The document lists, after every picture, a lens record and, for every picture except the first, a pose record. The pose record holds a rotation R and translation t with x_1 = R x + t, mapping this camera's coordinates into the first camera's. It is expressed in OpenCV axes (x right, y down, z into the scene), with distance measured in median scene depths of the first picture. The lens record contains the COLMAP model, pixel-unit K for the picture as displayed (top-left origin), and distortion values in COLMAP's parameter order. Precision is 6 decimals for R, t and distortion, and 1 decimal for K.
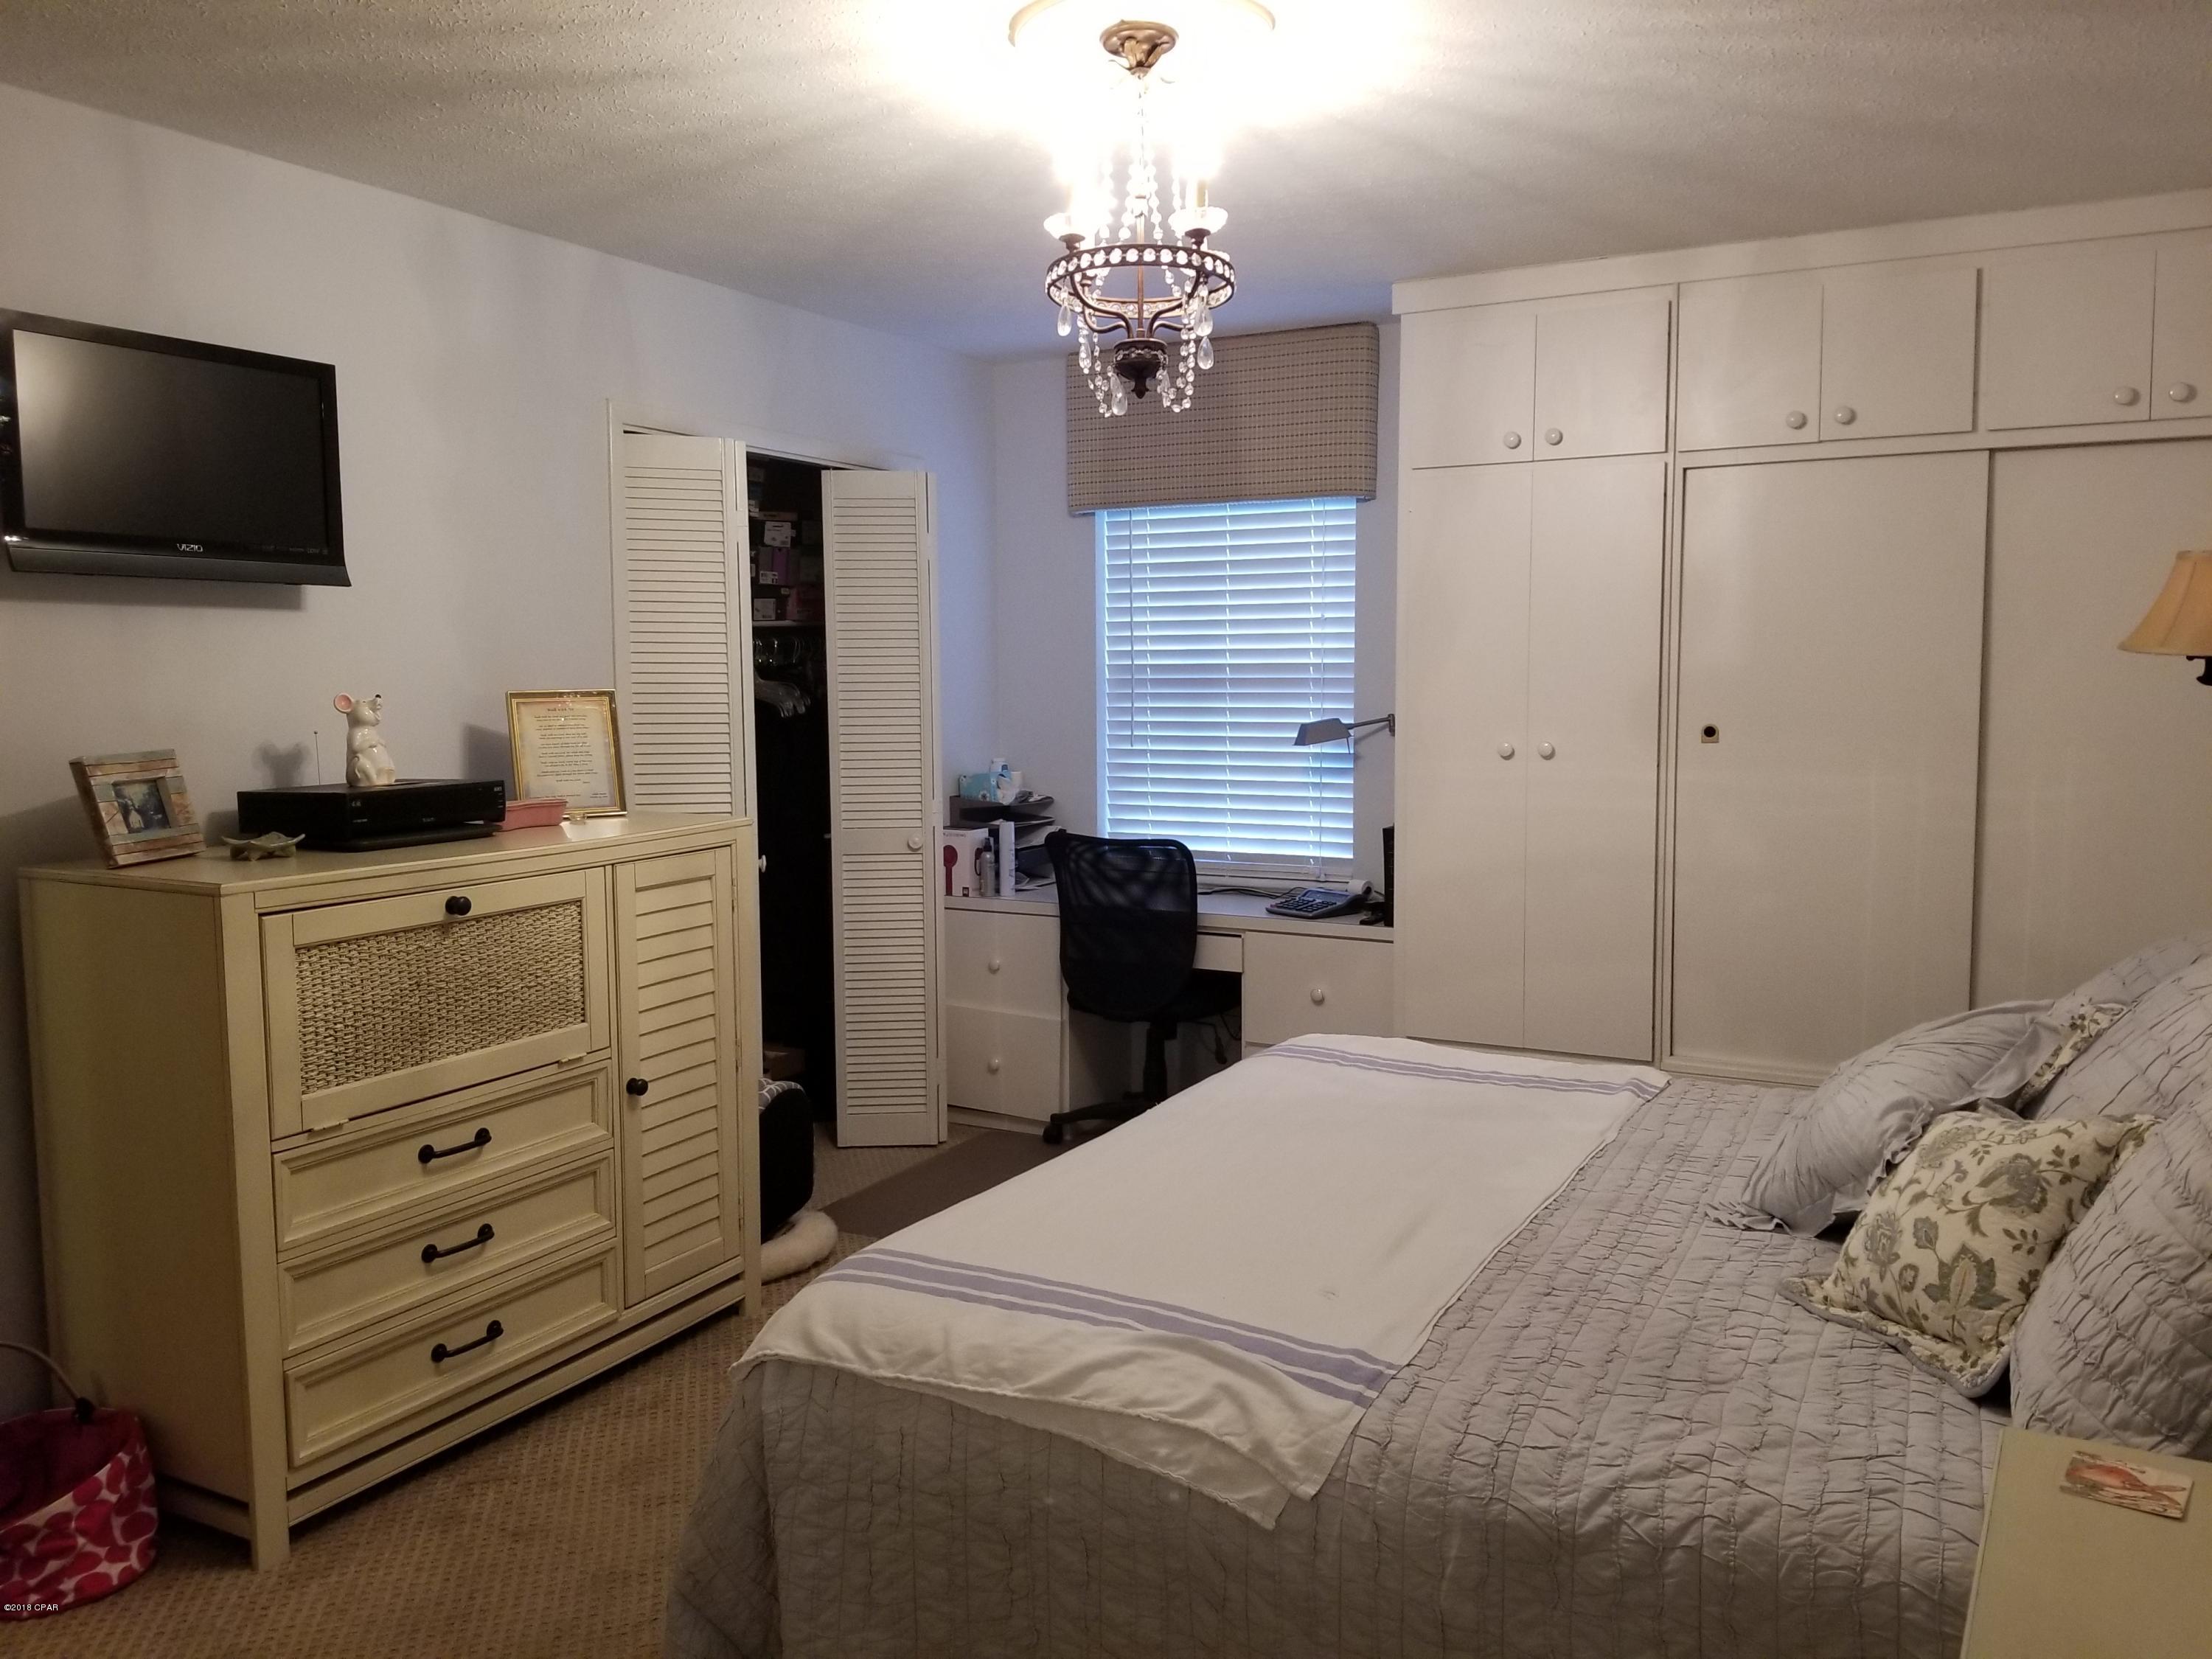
lens RADIAL K [[1733.3, 0, 1110.3], [0, 1733.3, 822.4], [0, 0, 1]] dist [0.044802, -0.078379]
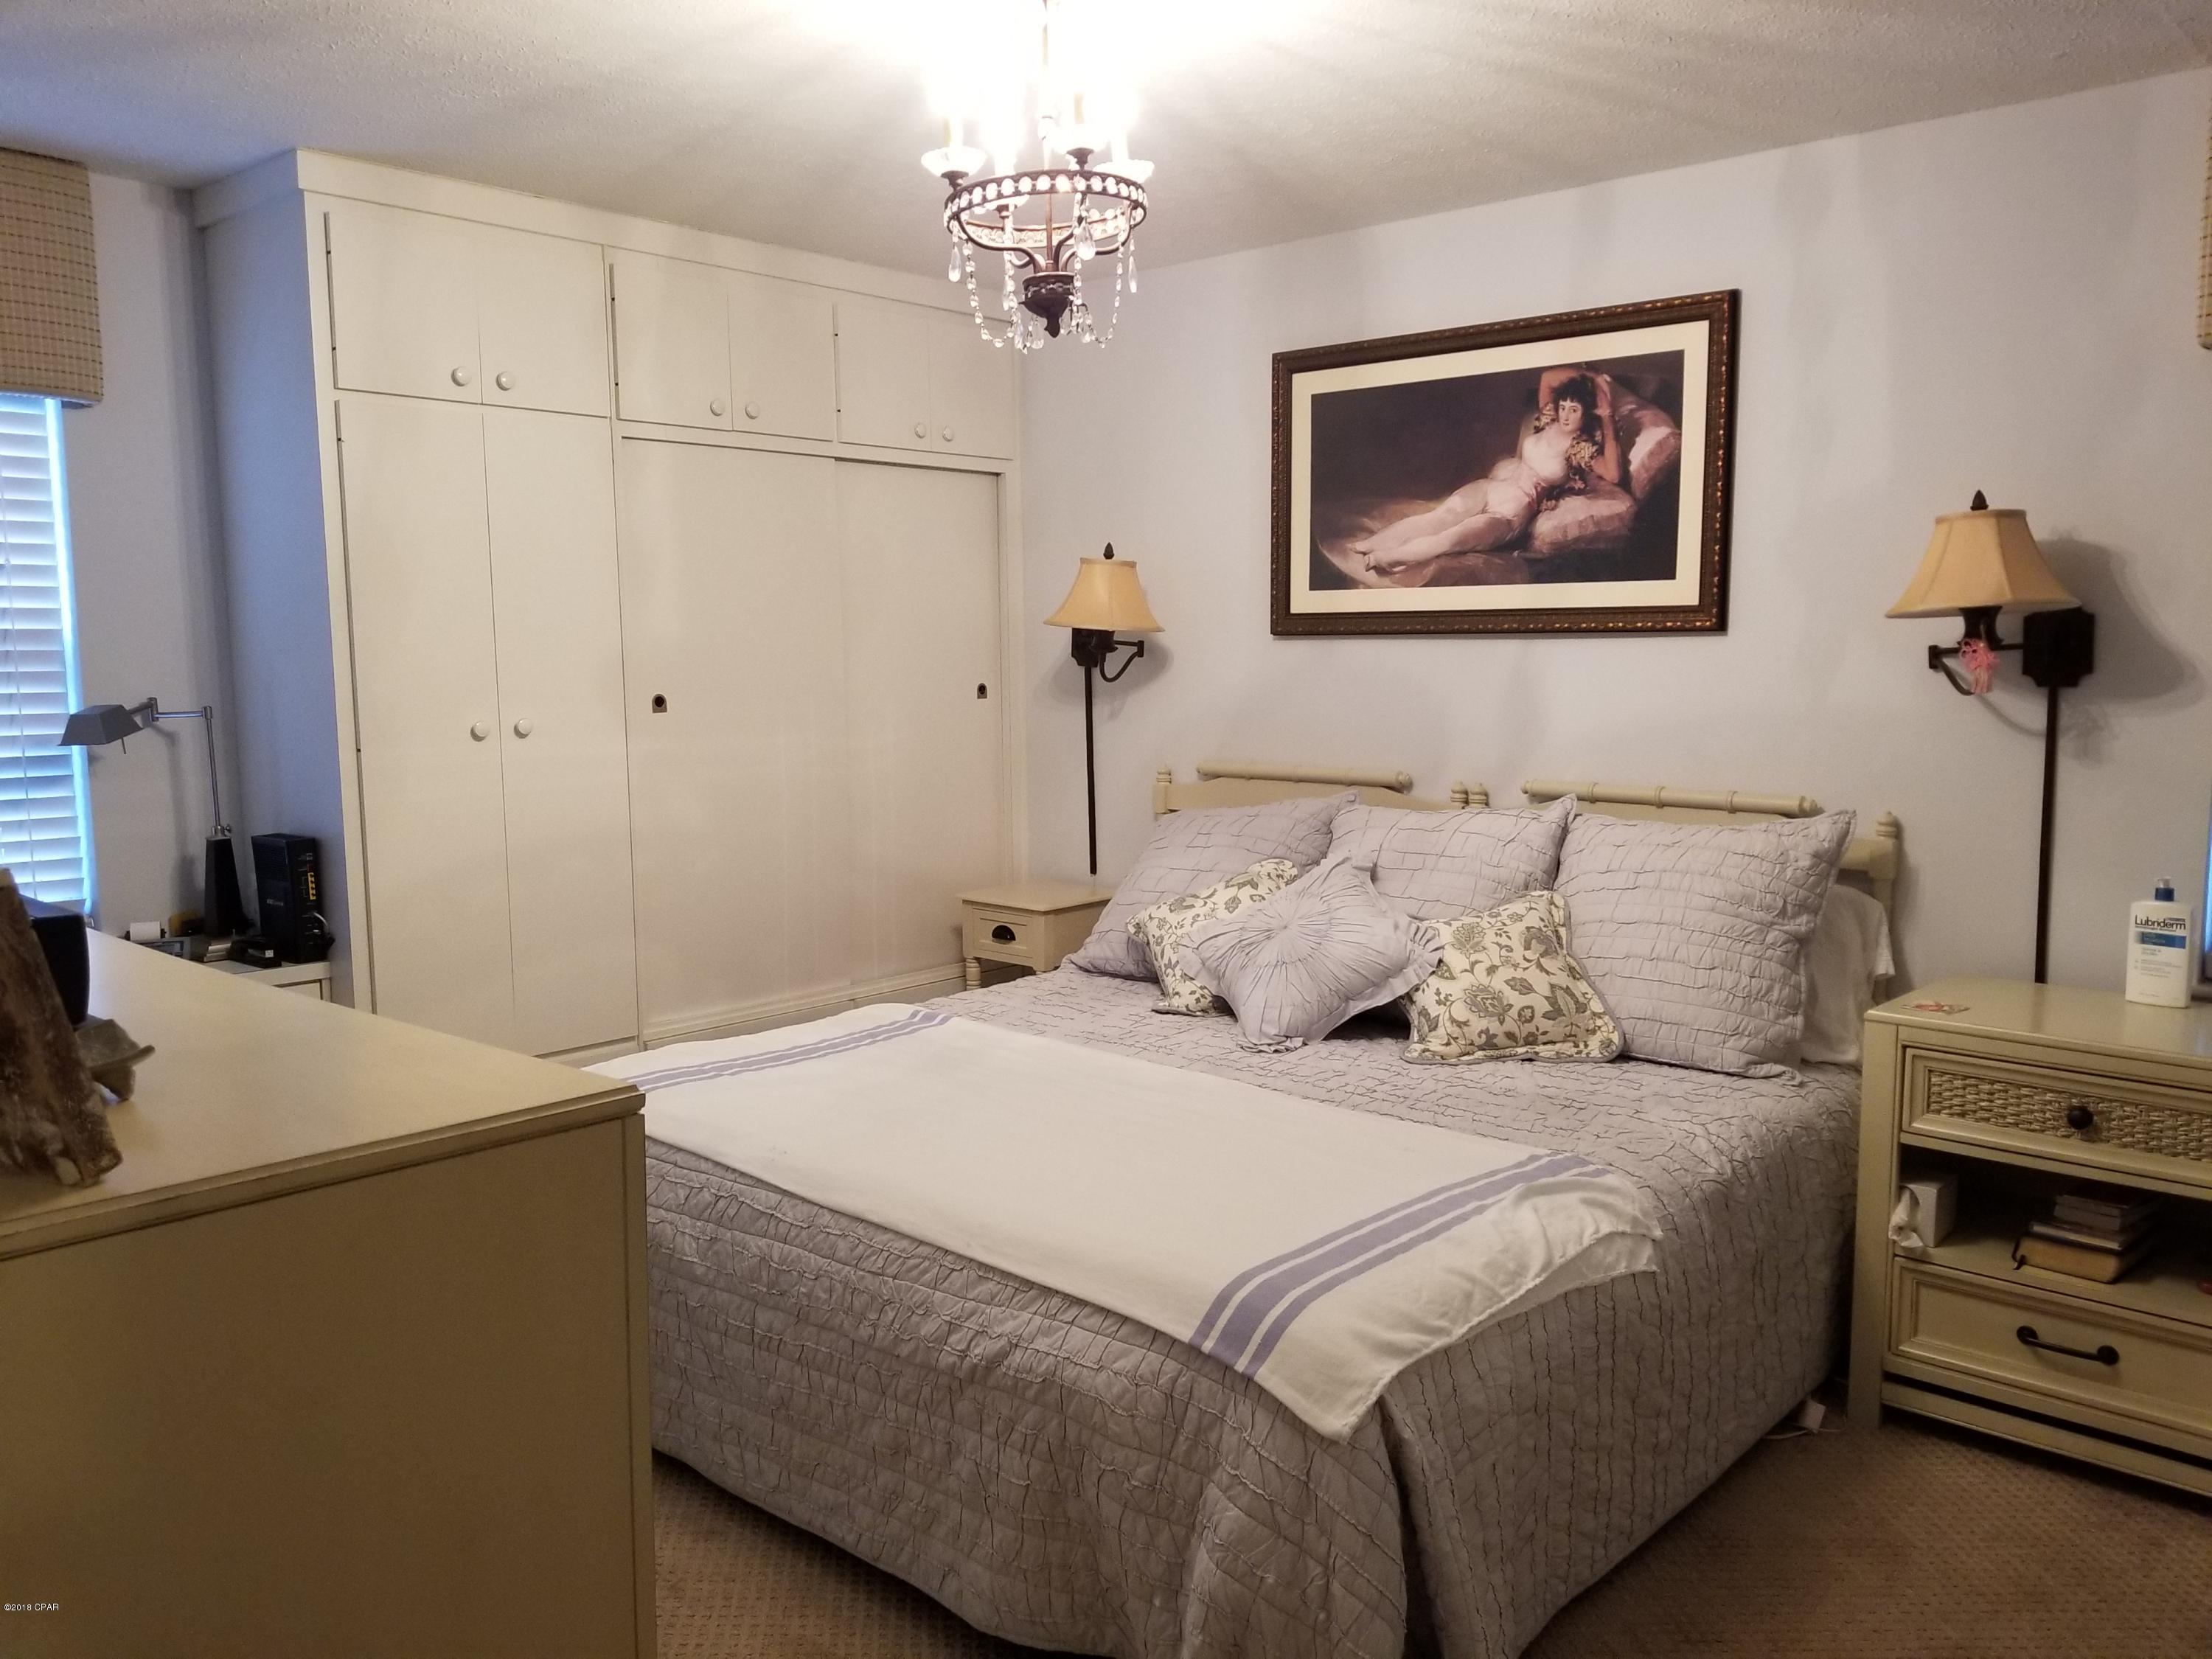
lens RADIAL K [[1741.8, 0, 1109.9], [0, 1741.8, 851.3], [0, 0, 1]] dist [0.057588, 0.001855]
pose [[0.231603, -0.112184, 0.966320, -1.131594], [0.090132, 0.991530, 0.093509, -0.070371], [-0.968626, 0.065440, 0.239753, 0.945864]]
